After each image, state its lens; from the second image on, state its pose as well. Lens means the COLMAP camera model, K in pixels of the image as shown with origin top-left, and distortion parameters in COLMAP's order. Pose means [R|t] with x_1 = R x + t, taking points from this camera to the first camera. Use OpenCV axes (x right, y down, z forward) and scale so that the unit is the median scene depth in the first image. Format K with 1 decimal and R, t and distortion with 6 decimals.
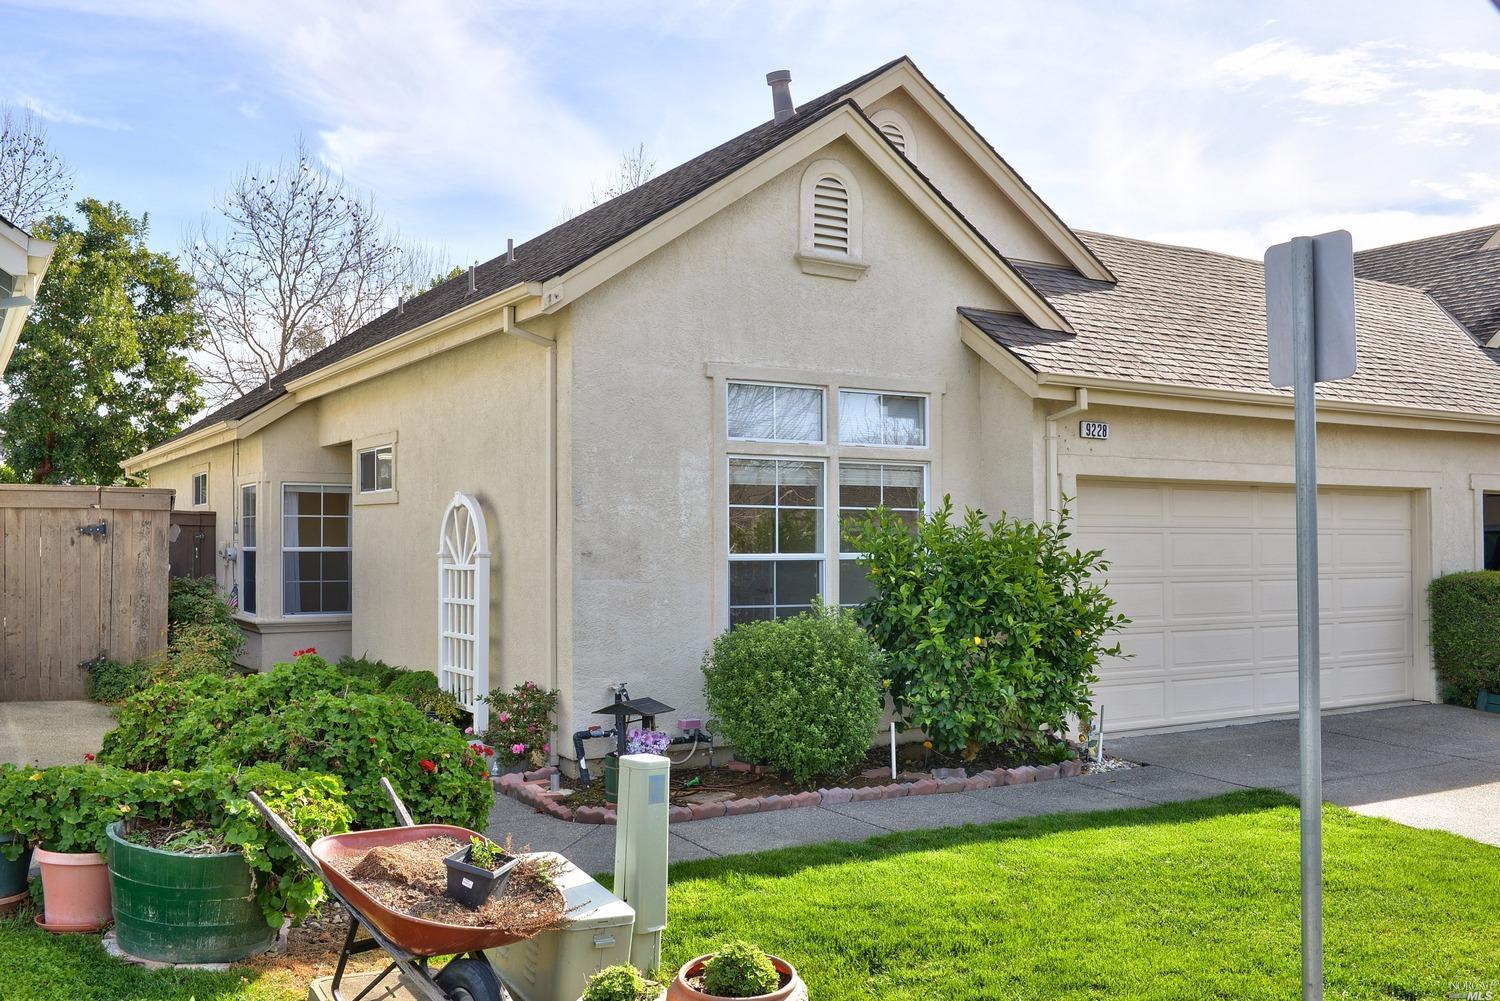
lens RADIAL K [[1366.5, 0, 750.0], [0, 1366.5, 500.5], [0, 0, 1]] dist [-0.015683, -0.006355]
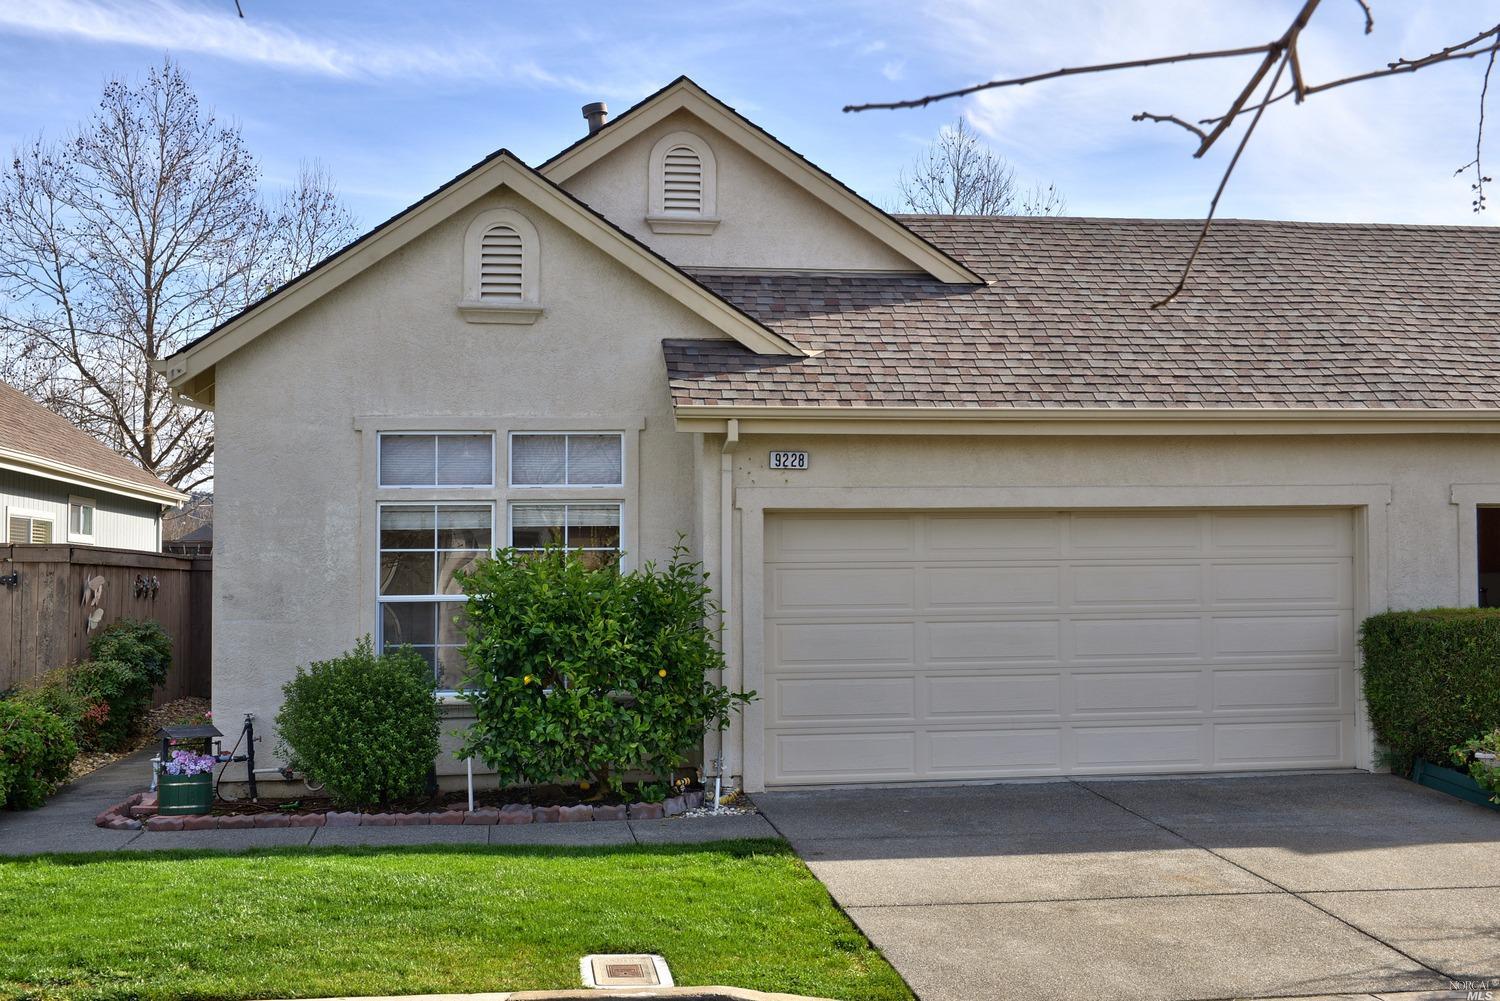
lens RADIAL K [[1686.6, 0, 750.0], [0, 1686.6, 500.5], [0, 0, 1]] dist [-0.003672, 0.001550]
pose [[0.914676, -0.031994, -0.402920, 0.716666], [0.025589, 0.999446, -0.021271, 0.000312], [0.403378, 0.009146, 0.914988, -0.076664]]
